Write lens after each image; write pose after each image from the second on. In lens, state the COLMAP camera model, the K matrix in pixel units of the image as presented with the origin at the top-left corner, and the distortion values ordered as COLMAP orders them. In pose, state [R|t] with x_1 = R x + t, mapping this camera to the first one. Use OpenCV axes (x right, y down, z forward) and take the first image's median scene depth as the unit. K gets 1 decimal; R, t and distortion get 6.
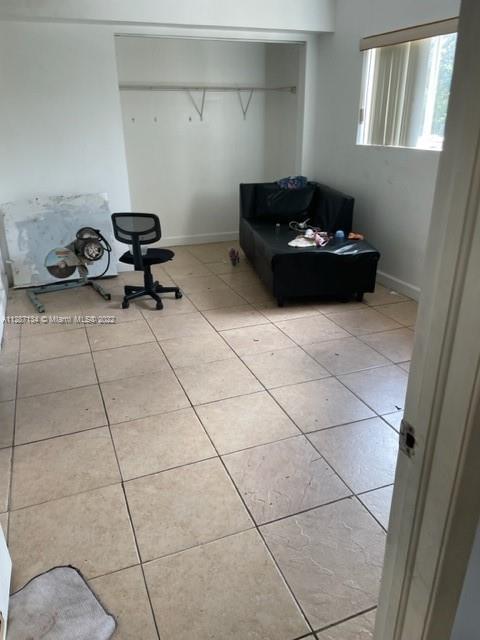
lens RADIAL K [[486.0, 0, 238.0], [0, 486.0, 326.0], [0, 0, 1]] dist [0.091271, -0.106975]
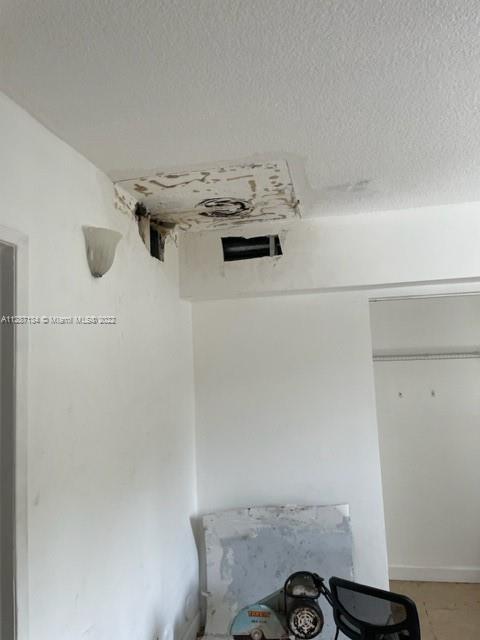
lens RADIAL K [[486.0, 0, 238.0], [0, 486.0, 326.0], [0, 0, 1]] dist [0.091271, -0.106975]
pose [[0.842912, -0.070404, -0.533426, -0.019990], [-0.180856, 0.896644, -0.404130, -0.199132], [0.506745, 0.437119, 0.743058, 0.334222]]
